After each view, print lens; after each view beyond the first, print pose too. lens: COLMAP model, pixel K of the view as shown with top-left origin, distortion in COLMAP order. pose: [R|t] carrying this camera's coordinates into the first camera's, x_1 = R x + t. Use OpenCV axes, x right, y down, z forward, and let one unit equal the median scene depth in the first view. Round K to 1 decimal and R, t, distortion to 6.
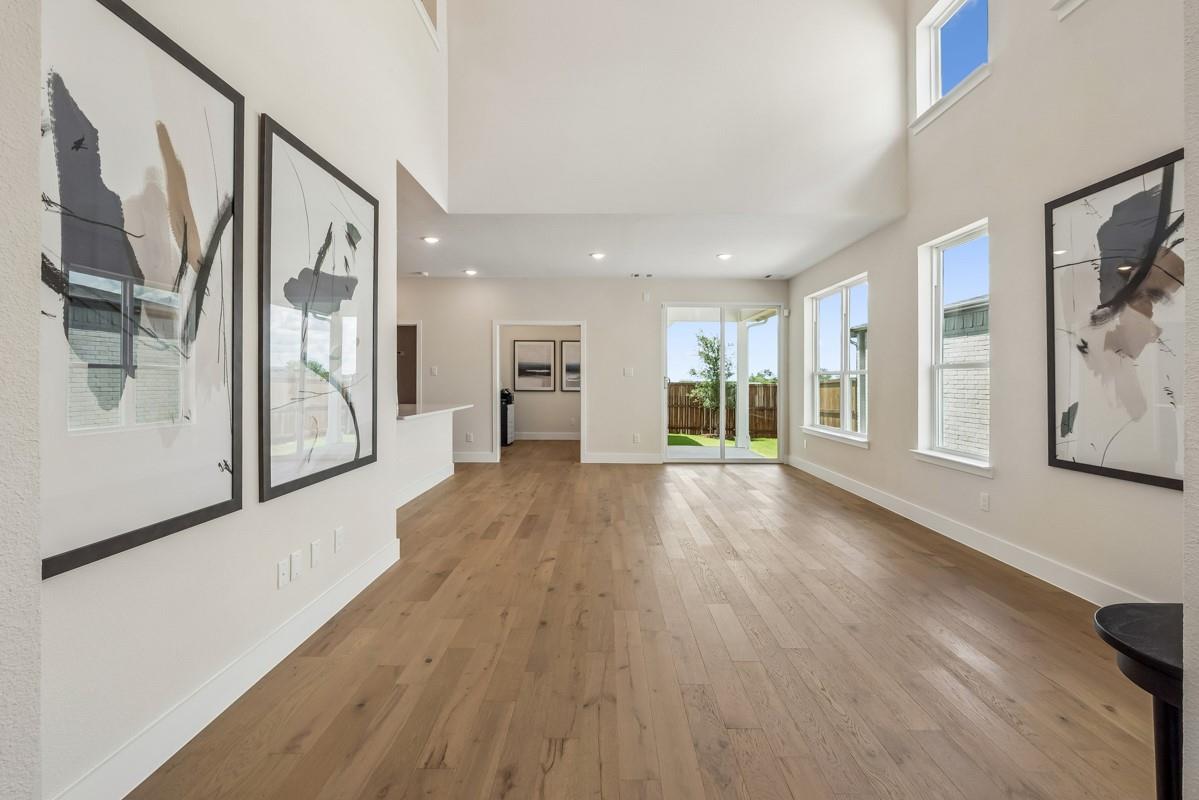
lens RADIAL K [[543.5, 0, 606.9], [0, 543.5, 378.7], [0, 0, 1]] dist [-0.000034, -0.000125]
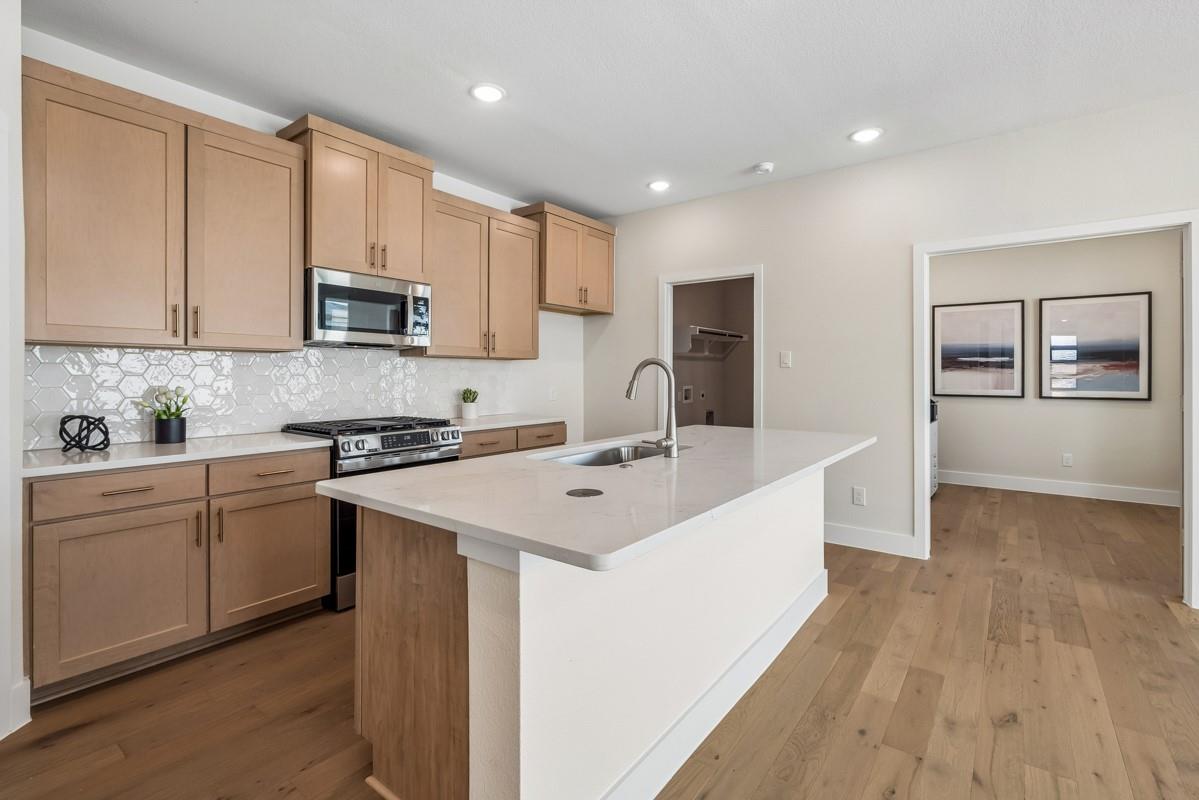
lens RADIAL K [[543.5, 0, 606.9], [0, 543.5, 378.7], [0, 0, 1]] dist [-0.000034, -0.000125]
pose [[0.791615, 0.003201, -0.611012, -0.092024], [0.002273, 0.999964, 0.008184, -0.000171], [0.611016, -0.007867, 0.791579, 0.327430]]
